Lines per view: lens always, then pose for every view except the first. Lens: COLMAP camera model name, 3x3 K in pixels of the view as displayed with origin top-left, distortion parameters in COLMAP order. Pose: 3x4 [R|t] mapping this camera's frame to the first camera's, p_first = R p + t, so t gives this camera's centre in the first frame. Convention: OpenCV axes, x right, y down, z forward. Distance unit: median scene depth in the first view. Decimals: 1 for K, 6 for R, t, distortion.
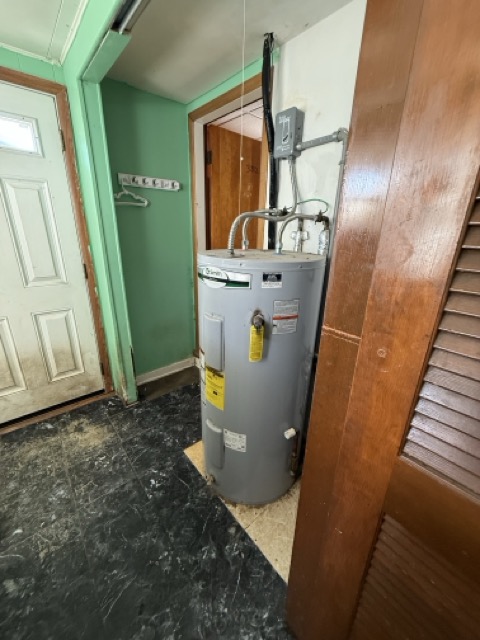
lens RADIAL K [[255.5, 0, 239.3], [0, 255.5, 318.9], [0, 0, 1]] dist [-0.001277, -0.000181]
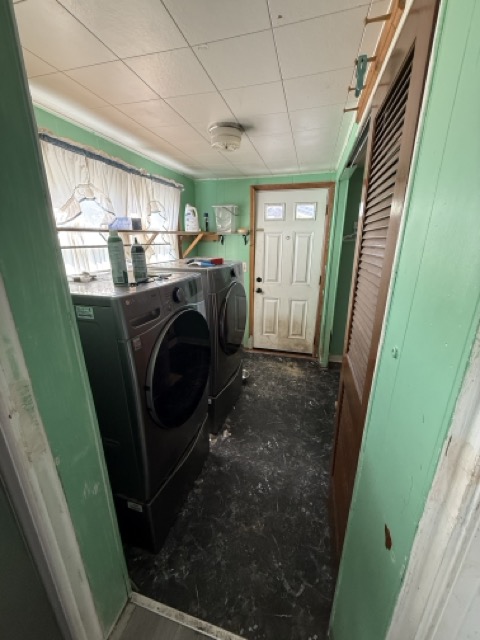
lens RADIAL K [[255.5, 0, 239.3], [0, 255.5, 318.9], [0, 0, 1]] dist [-0.001277, -0.000181]
pose [[0.556782, 0.221326, -0.800630, 0.535958], [-0.264526, 0.960914, 0.081676, 0.067587], [0.787413, 0.166311, 0.593566, -0.407985]]
